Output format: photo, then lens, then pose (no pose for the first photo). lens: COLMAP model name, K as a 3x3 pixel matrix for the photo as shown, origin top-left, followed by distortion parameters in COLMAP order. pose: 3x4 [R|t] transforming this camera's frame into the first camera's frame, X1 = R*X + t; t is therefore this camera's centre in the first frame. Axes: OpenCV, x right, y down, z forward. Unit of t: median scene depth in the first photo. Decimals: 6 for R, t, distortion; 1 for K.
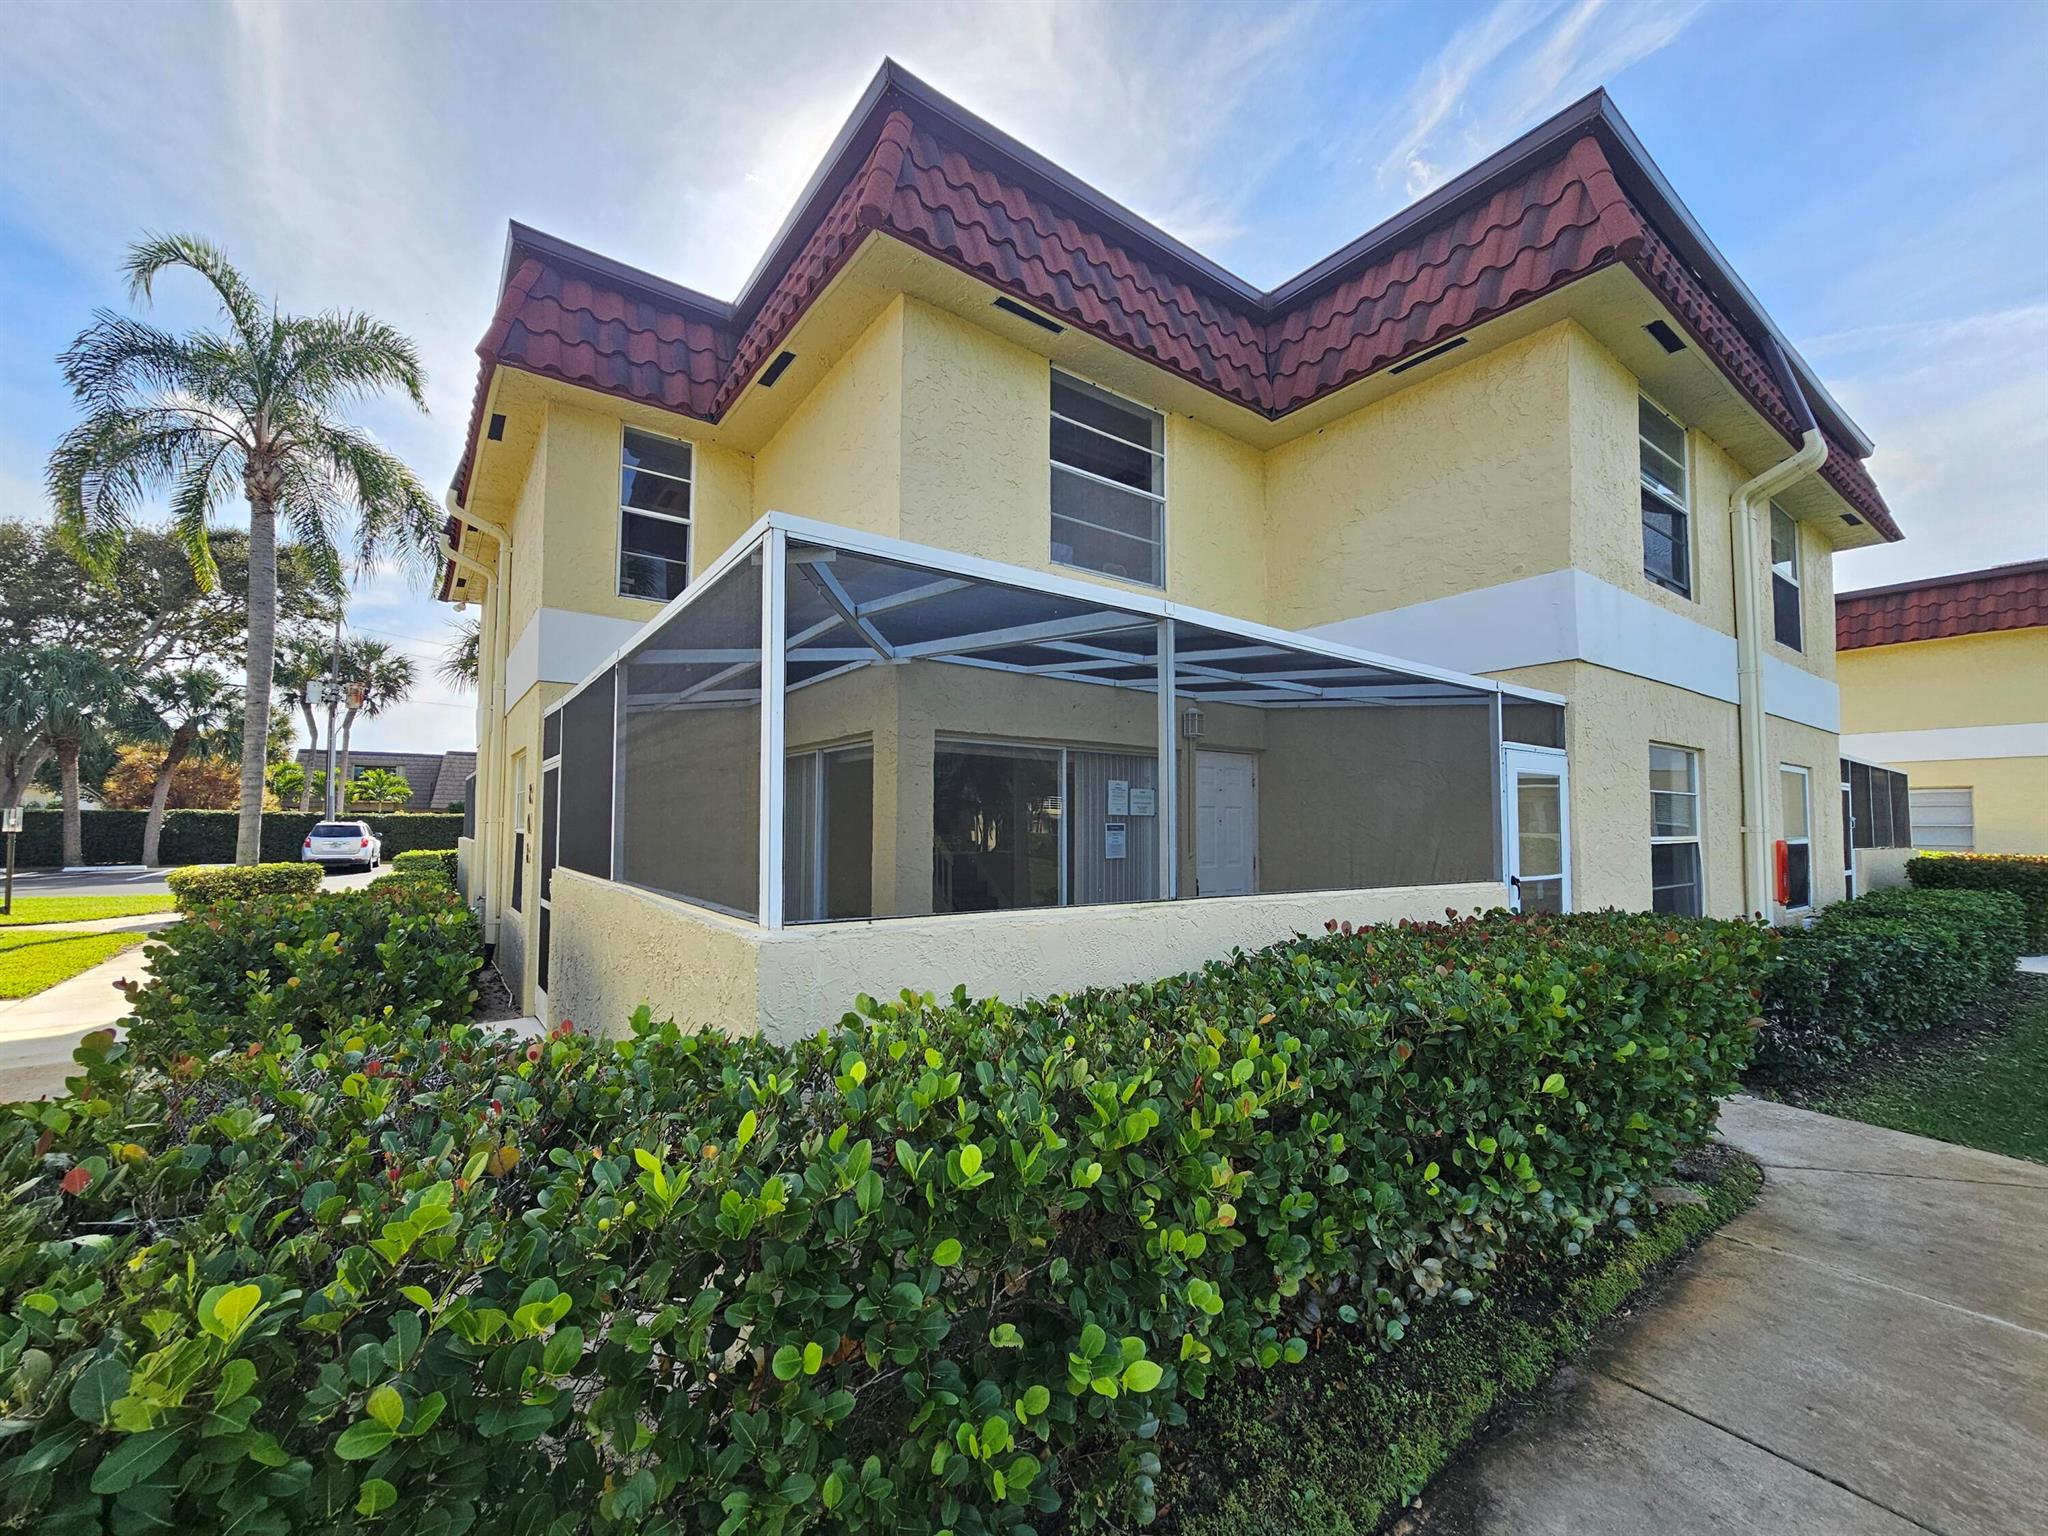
lens RADIAL K [[834.7, 0, 1027.6], [0, 834.7, 775.1], [0, 0, 1]] dist [-0.000402, -0.000210]
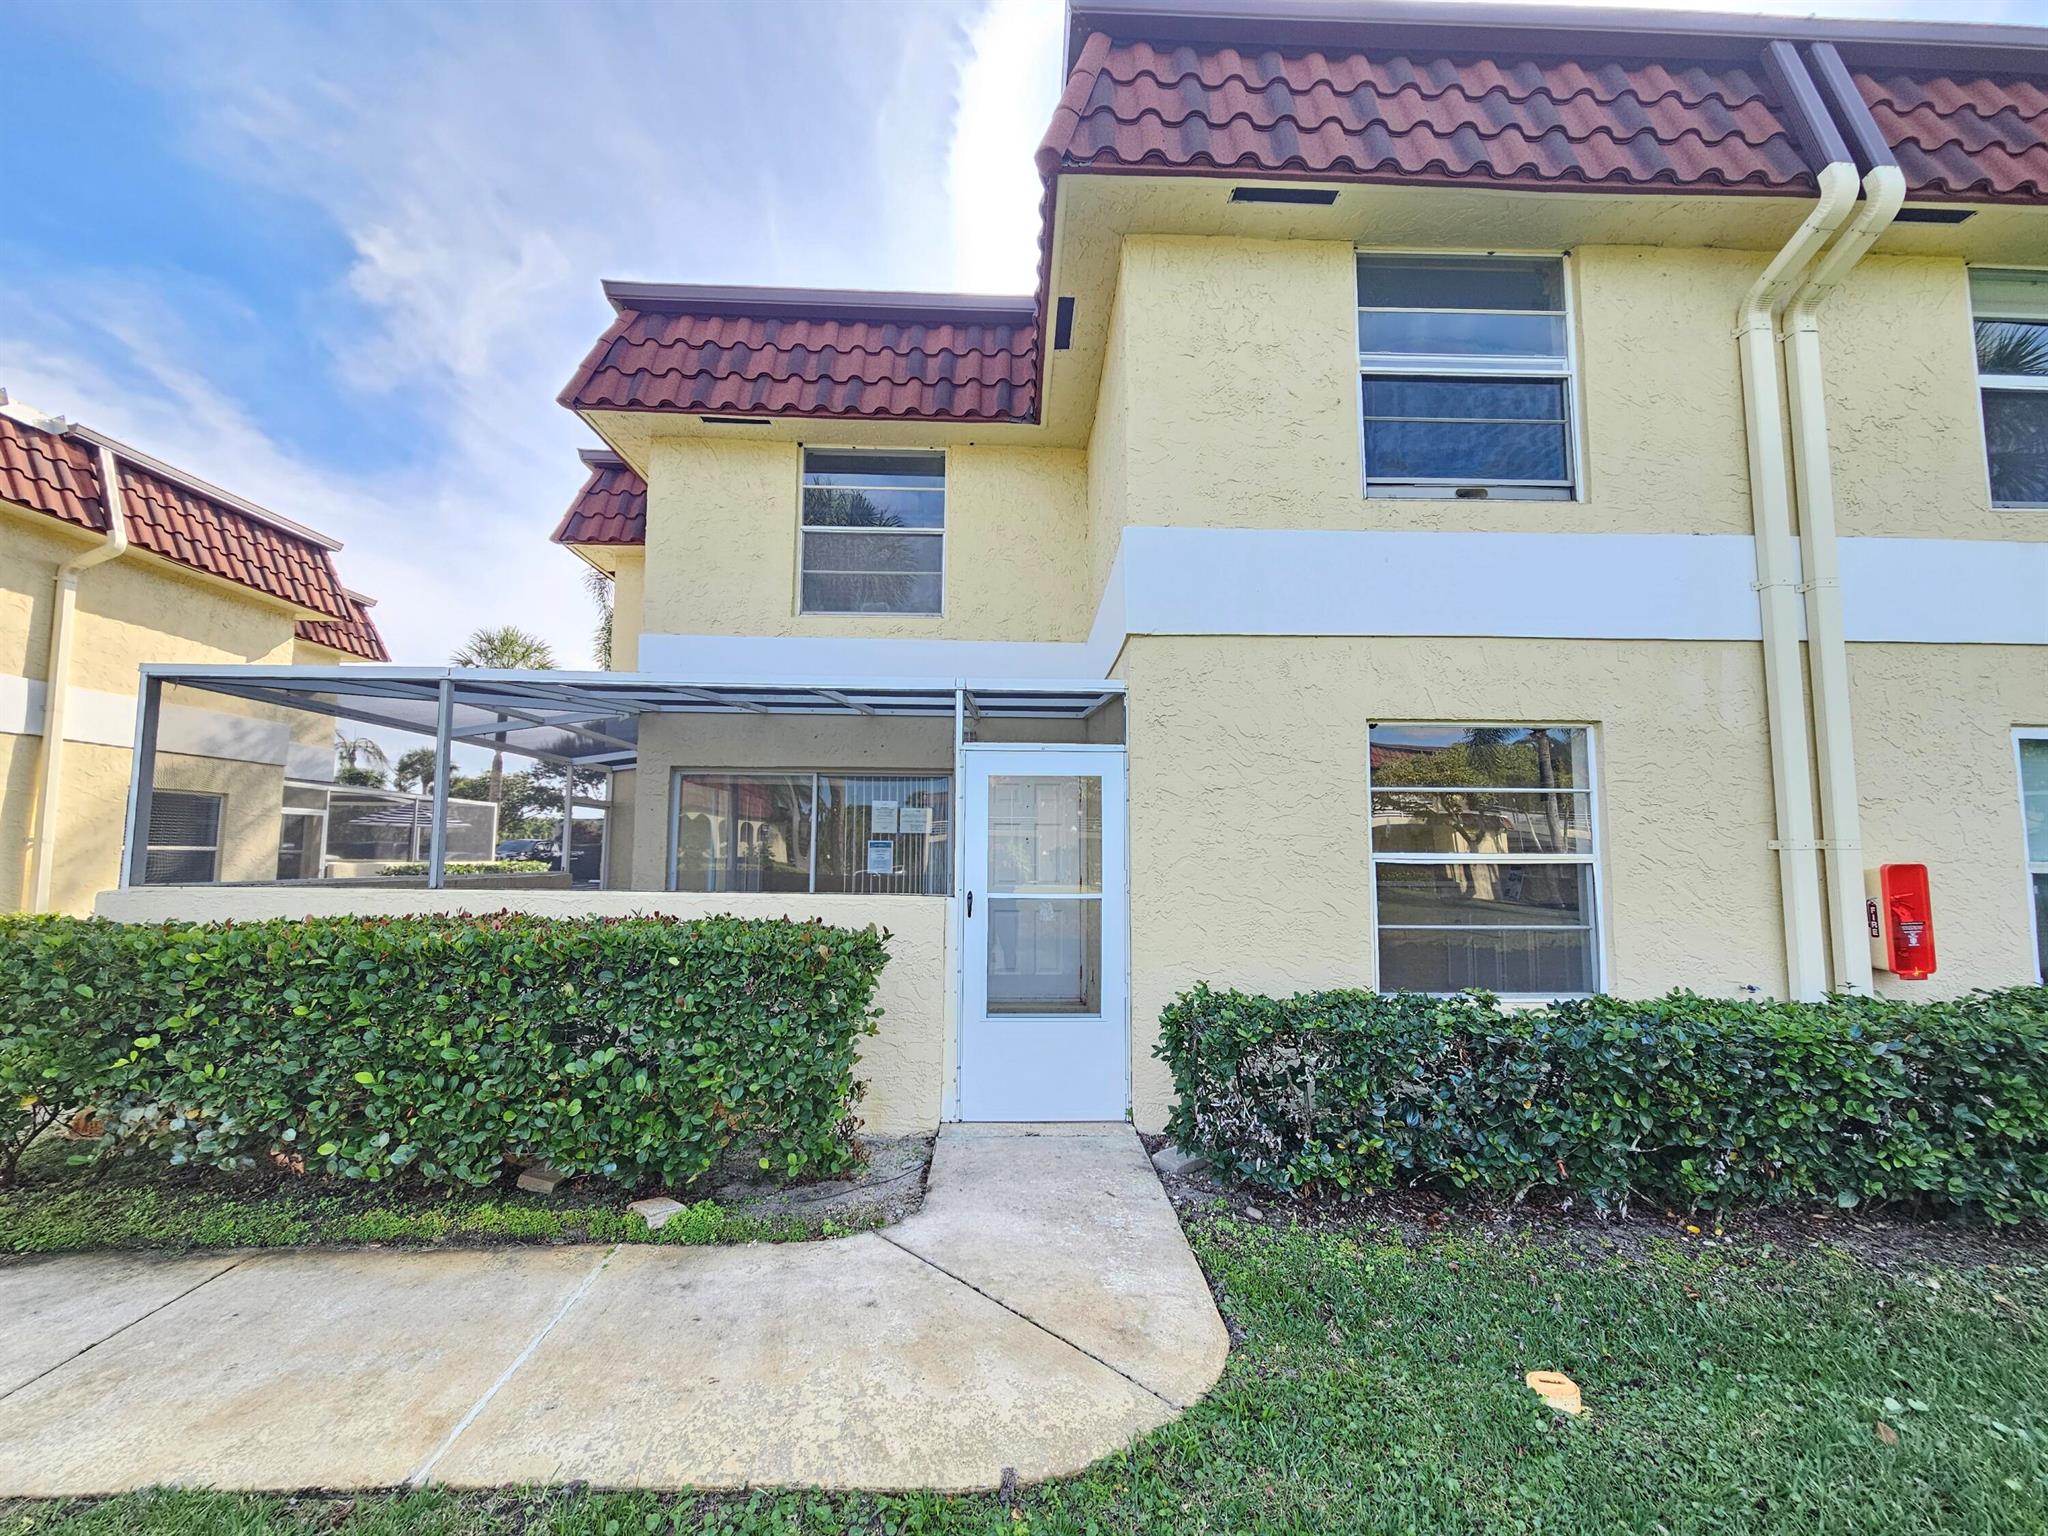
lens RADIAL K [[834.7, 0, 1034.7], [0, 834.7, 776.6], [0, 0, 1]] dist [-0.000402, -0.000210]
pose [[0.823598, -0.052079, -0.564777, 0.873566], [0.032501, 0.998473, -0.044677, 0.029853], [0.566241, 0.018440, 0.824033, 0.222443]]
